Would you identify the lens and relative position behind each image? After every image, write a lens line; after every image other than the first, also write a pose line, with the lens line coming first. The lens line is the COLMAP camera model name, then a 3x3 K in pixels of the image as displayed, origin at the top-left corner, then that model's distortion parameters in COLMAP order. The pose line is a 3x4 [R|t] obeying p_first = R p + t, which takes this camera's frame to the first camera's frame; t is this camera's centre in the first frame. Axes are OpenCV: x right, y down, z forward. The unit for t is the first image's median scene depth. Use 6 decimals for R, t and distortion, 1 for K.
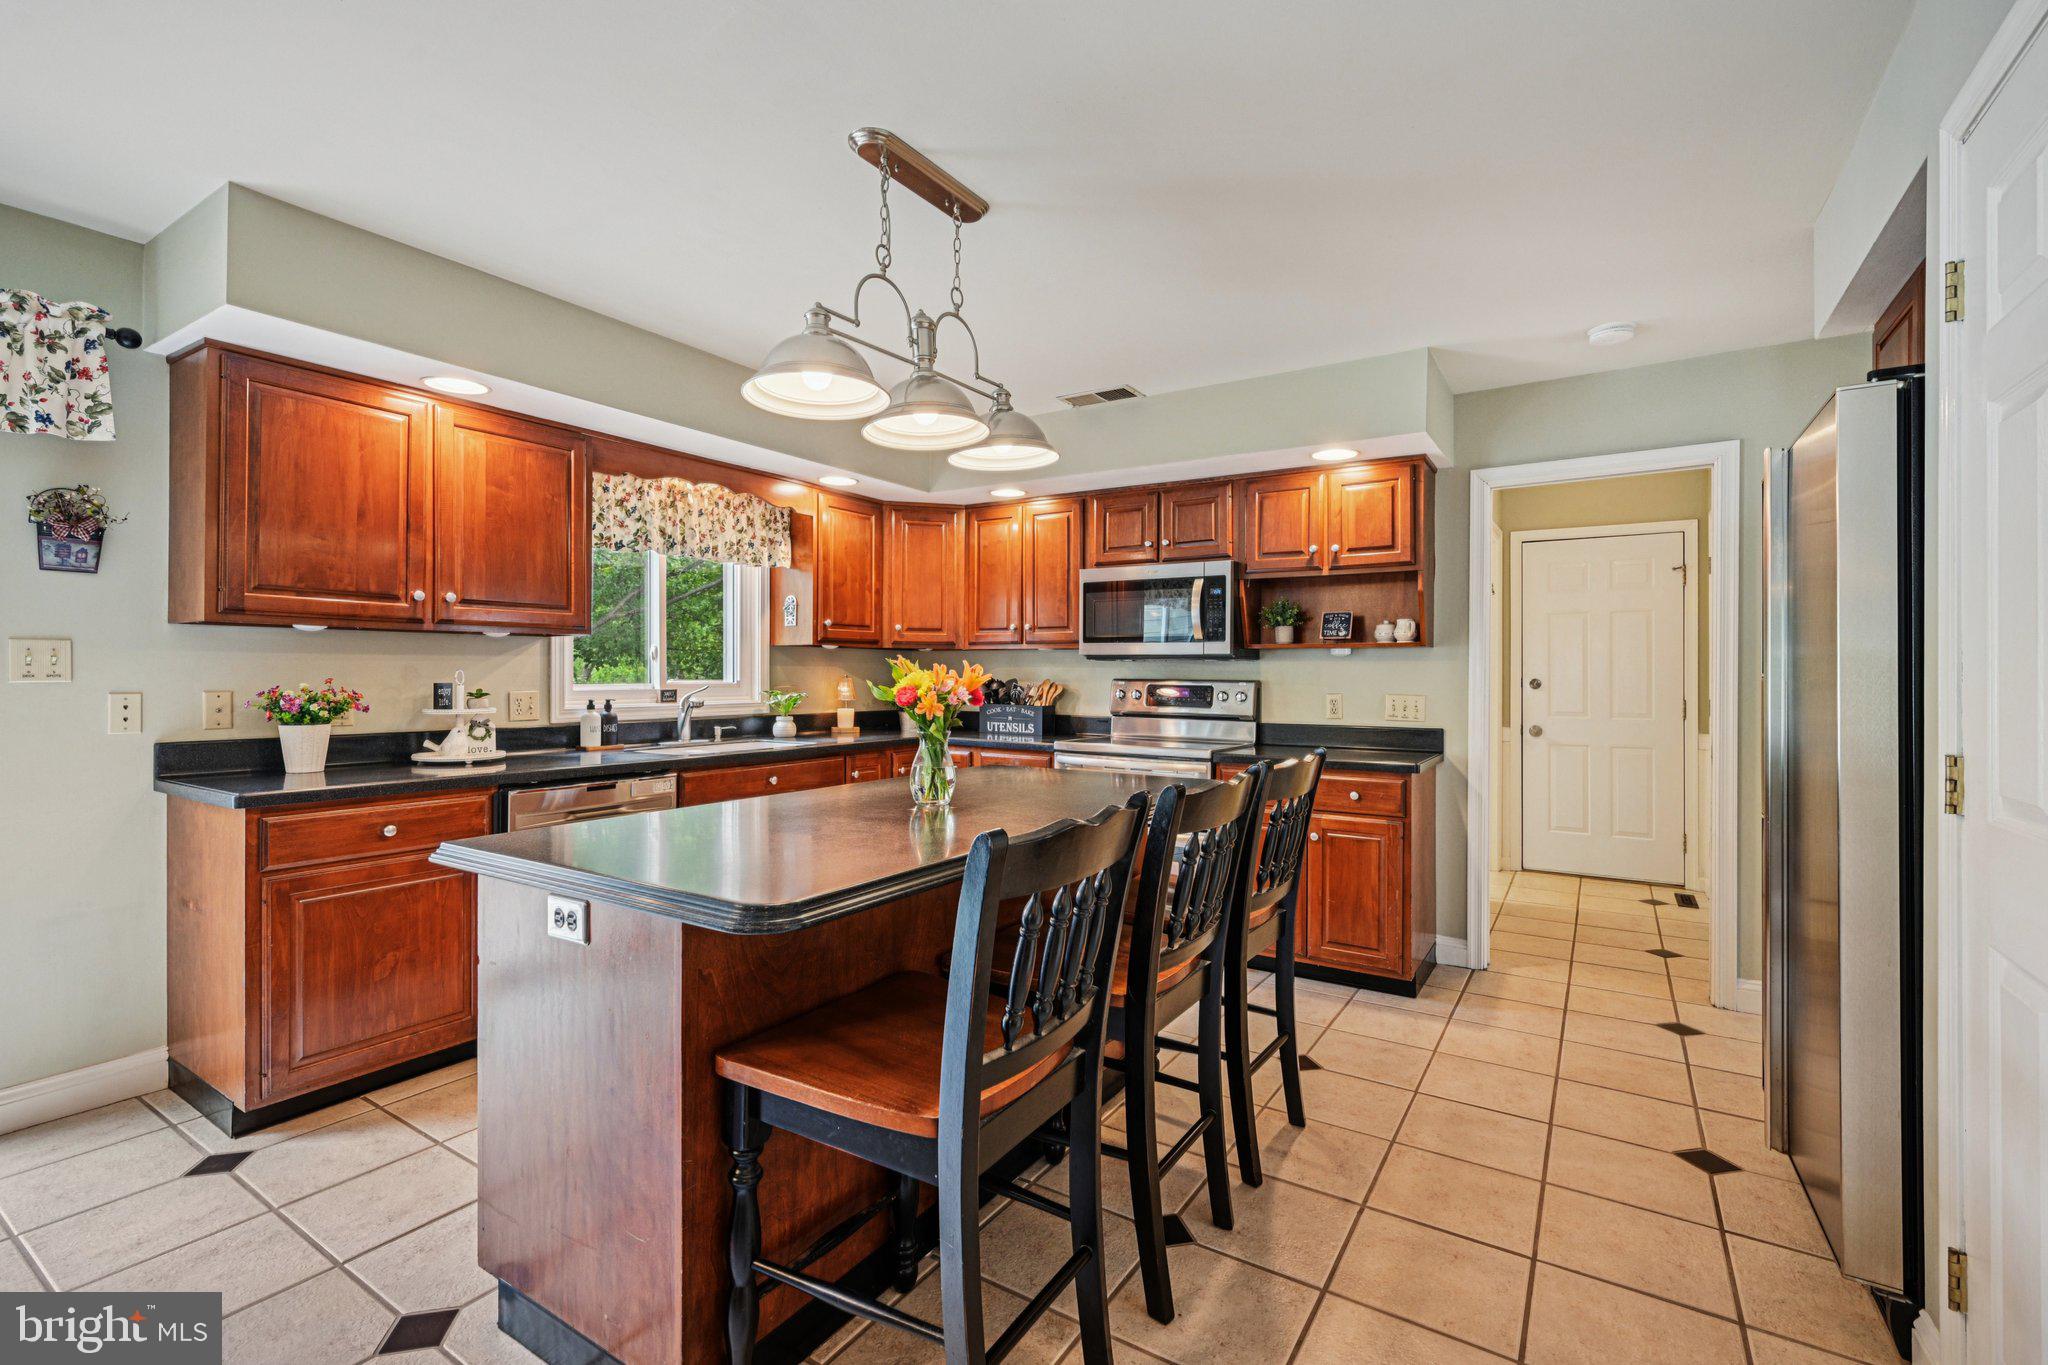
lens RADIAL K [[904.0, 0, 1028.9], [0, 904.0, 673.2], [0, 0, 1]] dist [-0.002746, 0.000310]
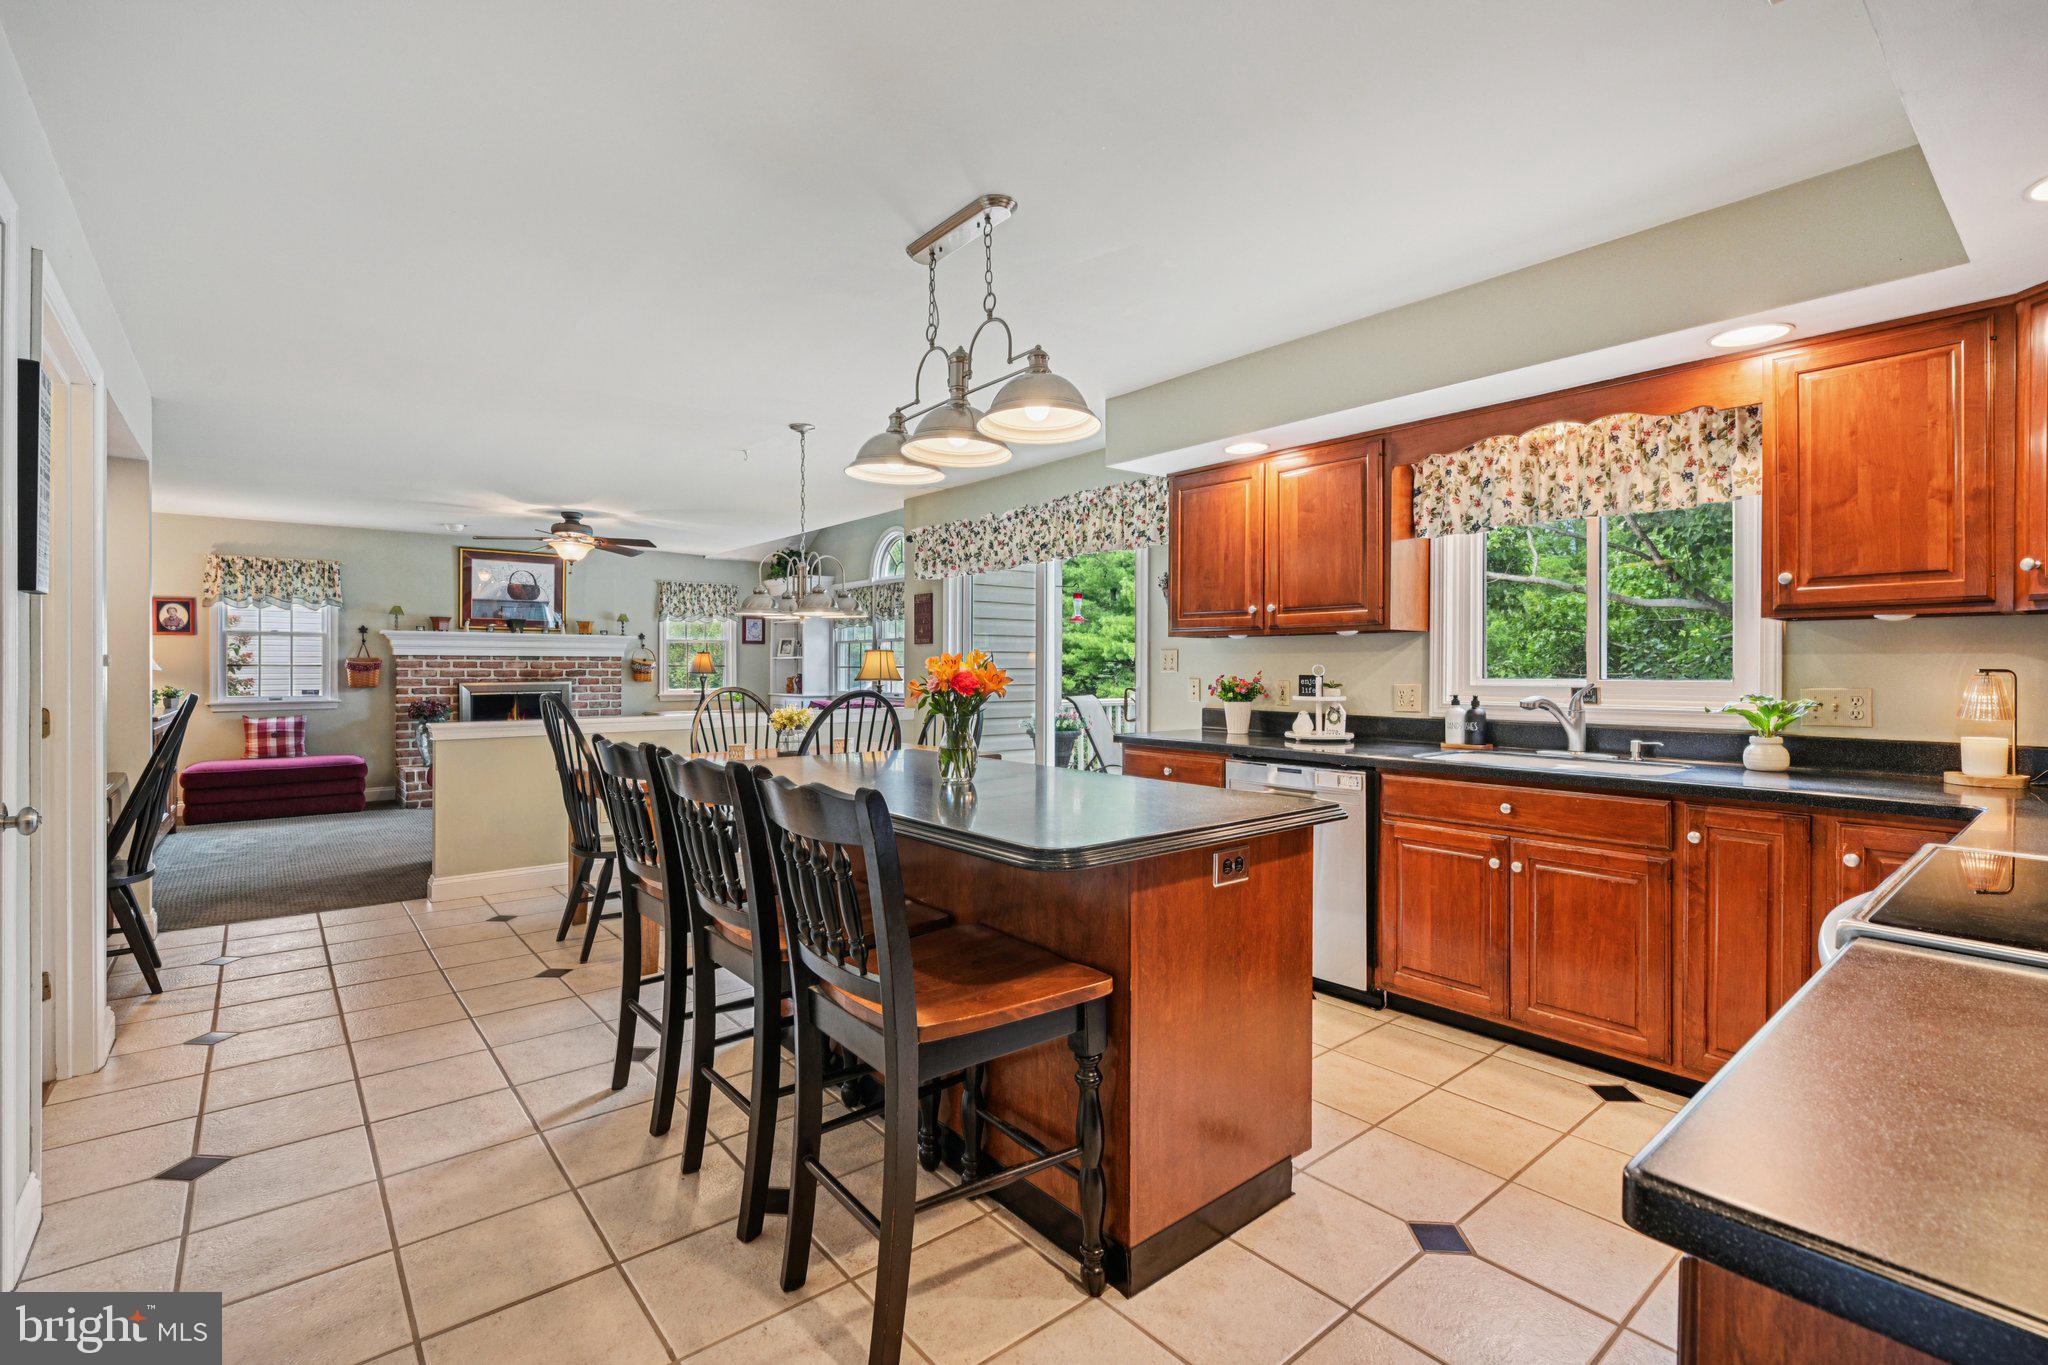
lens RADIAL K [[904.0, 0, 1021.6], [0, 904.0, 679.7], [0, 0, 1]] dist [-0.002746, 0.000310]
pose [[-0.296808, 0.012413, -0.954856, 0.551652], [0.001476, 0.999920, 0.012540, 0.000784], [0.954936, 0.002312, -0.296803, 0.823700]]
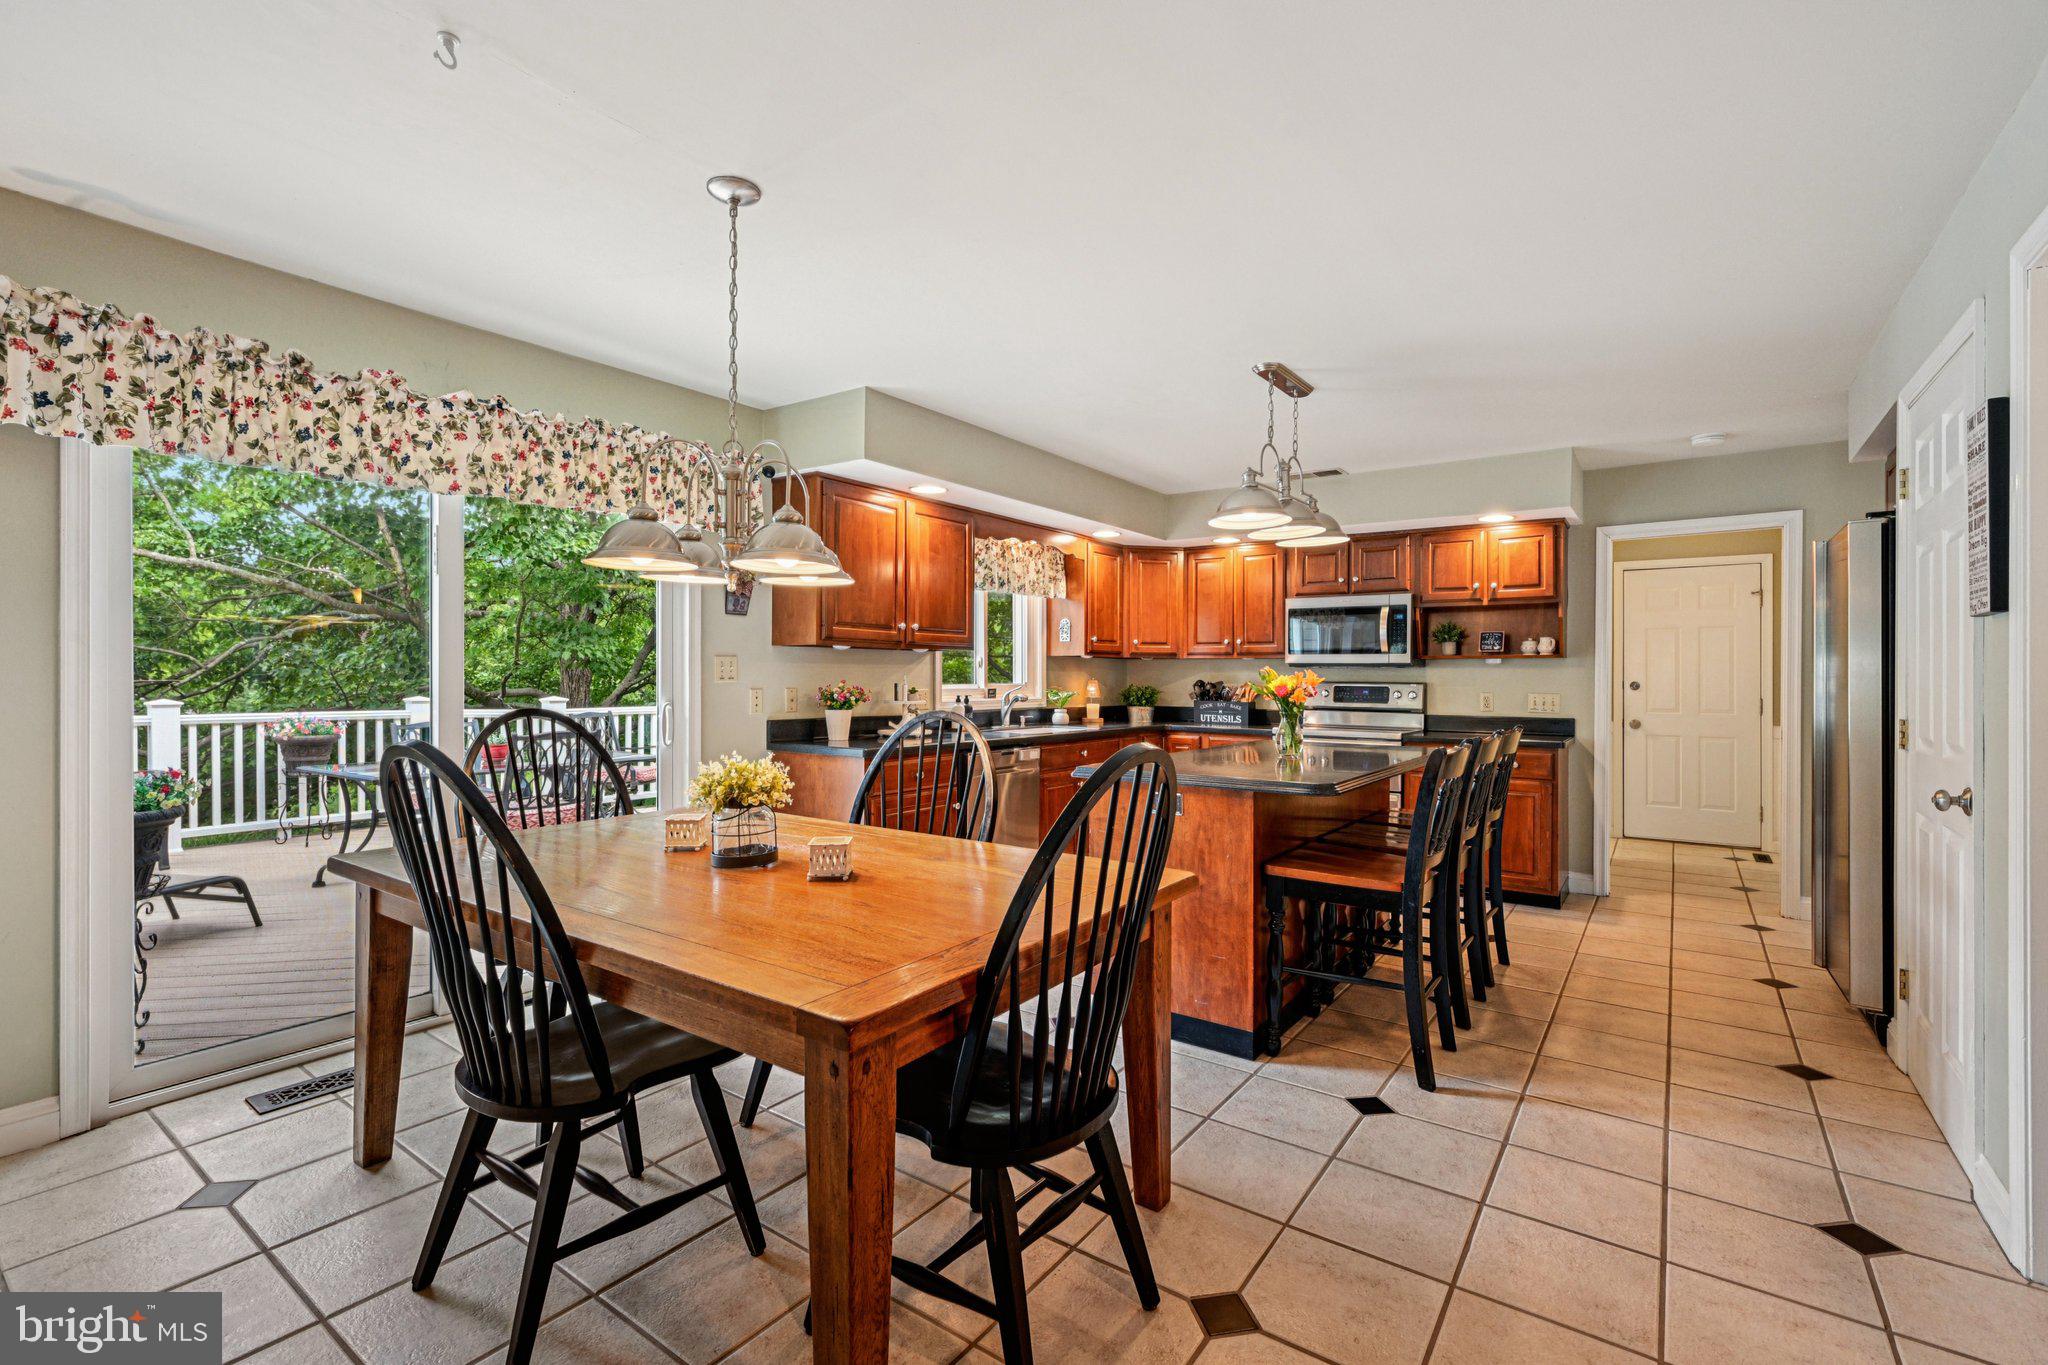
lens RADIAL K [[904.0, 0, 1027.2], [0, 904.0, 677.5], [0, 0, 1]] dist [-0.002746, 0.000310]
pose [[0.998491, 0.000987, -0.054903, -0.291260], [-0.000937, 0.999999, 0.000935, -0.000278], [0.054904, -0.000882, 0.998491, -0.402309]]
